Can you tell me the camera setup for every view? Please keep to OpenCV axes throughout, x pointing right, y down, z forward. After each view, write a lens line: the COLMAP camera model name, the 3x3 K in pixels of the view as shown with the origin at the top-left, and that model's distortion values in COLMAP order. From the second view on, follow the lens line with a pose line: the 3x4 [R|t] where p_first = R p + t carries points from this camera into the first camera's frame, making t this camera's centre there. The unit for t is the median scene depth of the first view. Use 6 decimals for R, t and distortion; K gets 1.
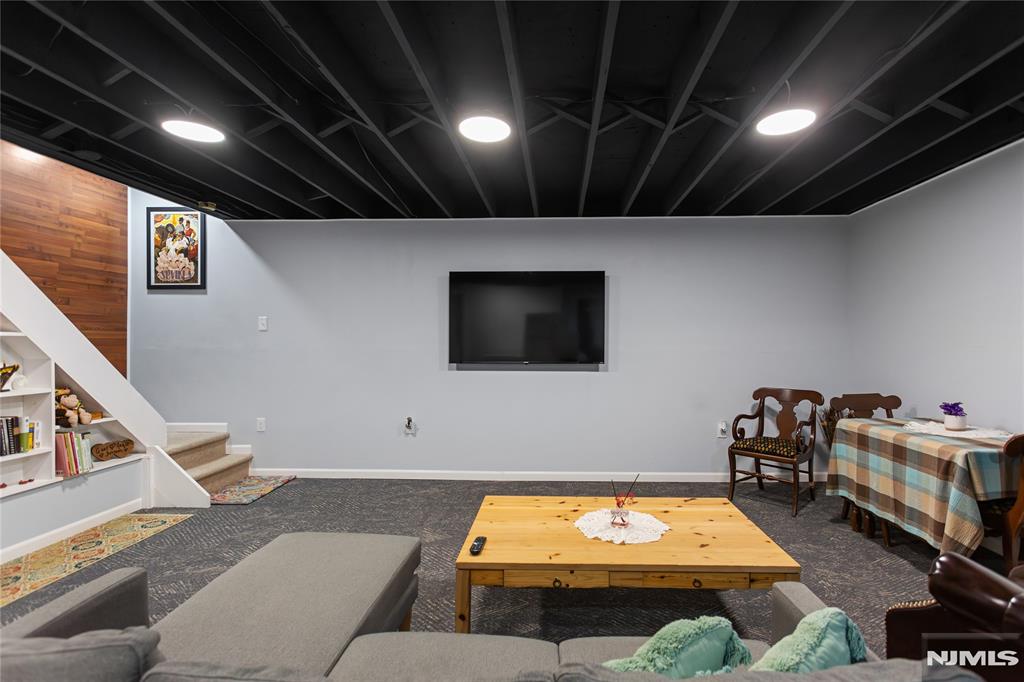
lens RADIAL K [[492.6, 0, 511.1], [0, 492.6, 340.6], [0, 0, 1]] dist [-0.000164, 0.000060]
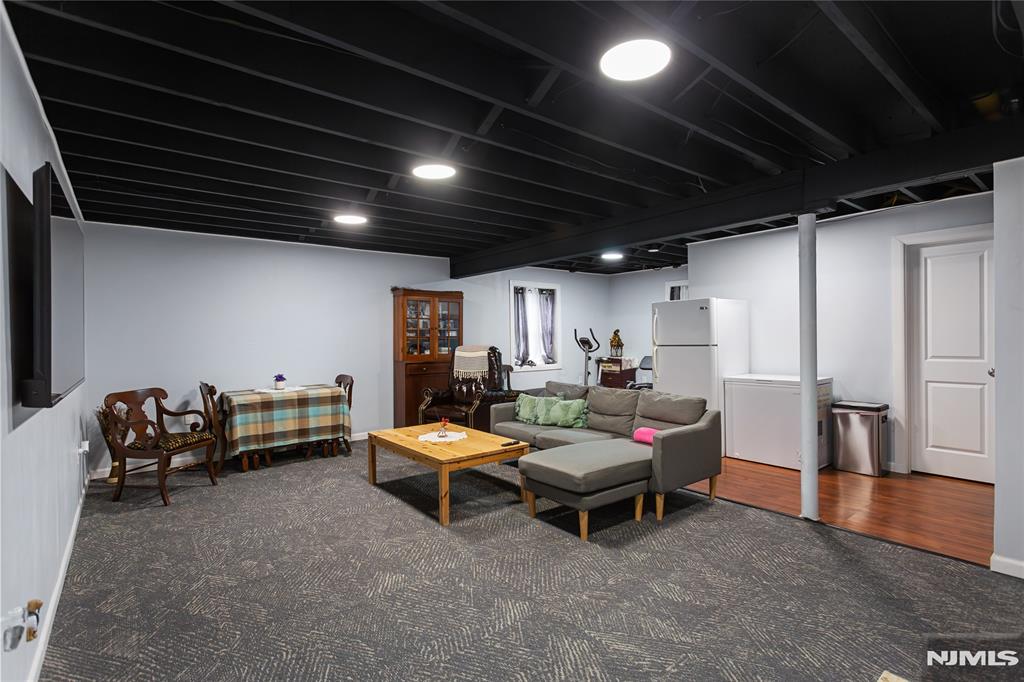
lens RADIAL K [[492.6, 0, 512.1], [0, 492.6, 338.9], [0, 0, 1]] dist [-0.000164, 0.000060]
pose [[-0.696225, -0.000949, 0.717823, -0.999995], [0.004764, 0.999971, 0.005942, -0.016070], [-0.717808, 0.007557, -0.696200, 1.583397]]
